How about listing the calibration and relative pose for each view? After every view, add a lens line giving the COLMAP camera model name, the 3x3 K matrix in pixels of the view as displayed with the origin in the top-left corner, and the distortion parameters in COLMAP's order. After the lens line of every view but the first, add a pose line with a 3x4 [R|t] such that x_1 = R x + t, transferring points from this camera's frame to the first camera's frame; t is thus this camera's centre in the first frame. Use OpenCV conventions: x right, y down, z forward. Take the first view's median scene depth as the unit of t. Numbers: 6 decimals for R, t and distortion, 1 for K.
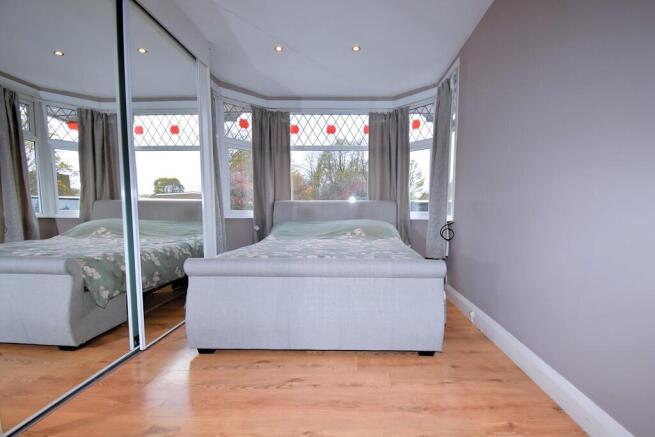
lens RADIAL K [[299.4, 0, 327.7], [0, 299.4, 233.4], [0, 0, 1]] dist [0.019055, -0.027232]
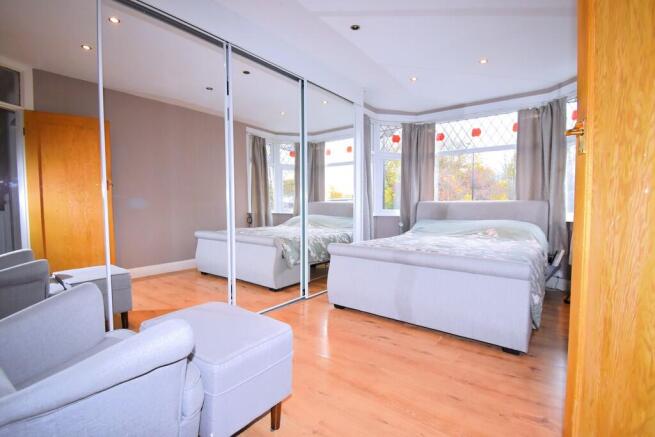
lens RADIAL K [[296.0, 0, 327.5], [0, 296.0, 218.5], [0, 0, 1]] dist [0.016731, -0.026352]
pose [[0.802994, 0.025791, -0.595428, 0.247806], [-0.045370, 0.998809, -0.017923, -0.007842], [0.594257, 0.041407, 0.803209, -0.133774]]
